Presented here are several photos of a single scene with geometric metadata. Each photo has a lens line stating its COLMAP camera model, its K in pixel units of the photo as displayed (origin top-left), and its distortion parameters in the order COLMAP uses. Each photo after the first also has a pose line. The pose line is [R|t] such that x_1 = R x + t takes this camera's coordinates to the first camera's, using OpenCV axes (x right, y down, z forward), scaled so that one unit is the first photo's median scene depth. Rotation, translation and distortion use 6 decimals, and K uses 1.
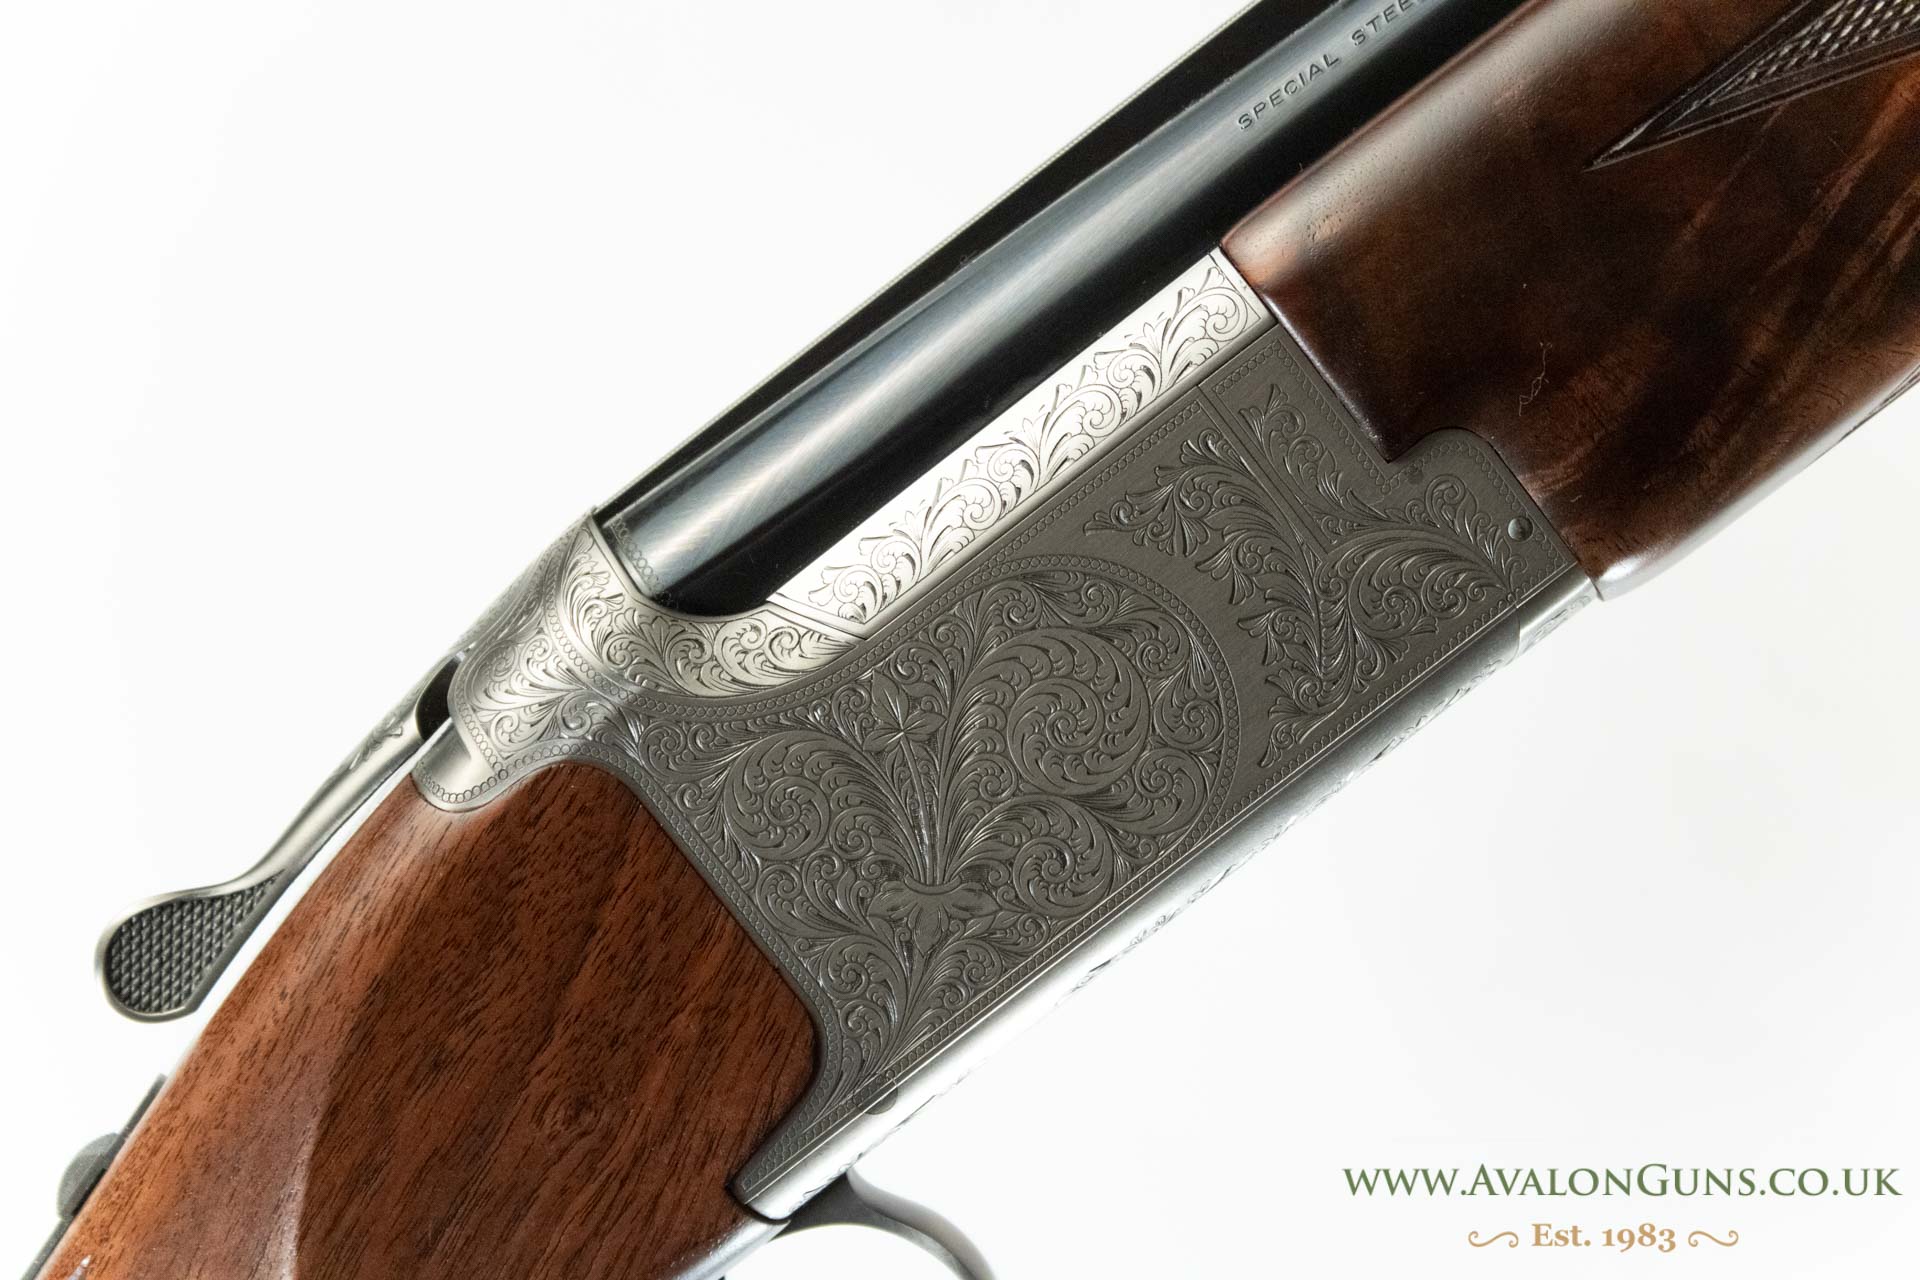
lens RADIAL K [[4714.2, 0, 959.0], [0, 4714.2, 635.8], [0, 0, 1]] dist [0.144435, 0.000000]
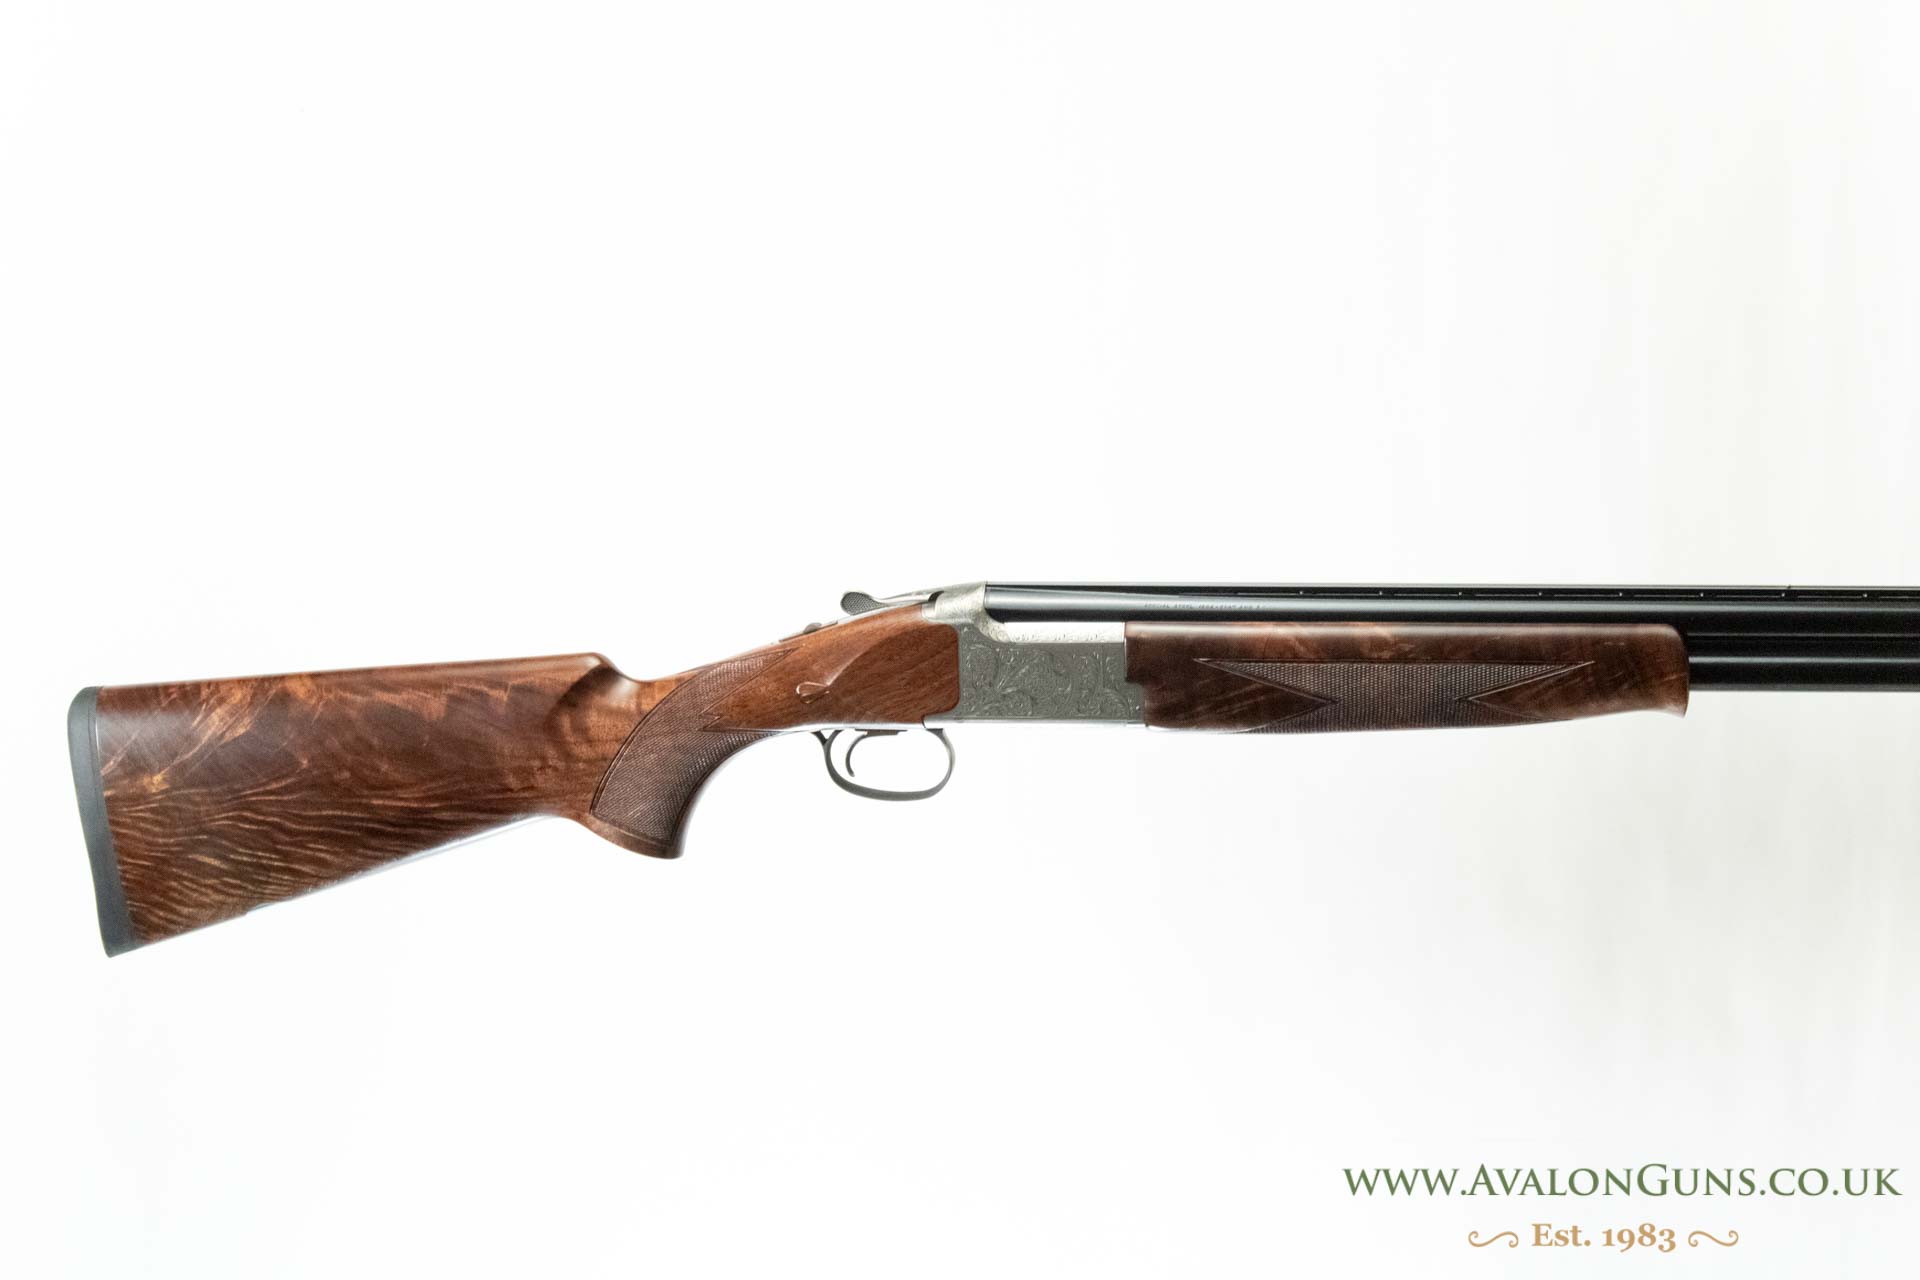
lens RADIAL K [[4130.9, 0, 959.6], [0, 4130.9, 640.5], [0, 0, 1]] dist [0.007254, 0.000000]
pose [[0.793877, 0.608066, 0.003959, -0.082192], [-0.605733, 0.790227, 0.092893, -0.351000], [0.053356, -0.076144, 0.995668, -3.120524]]
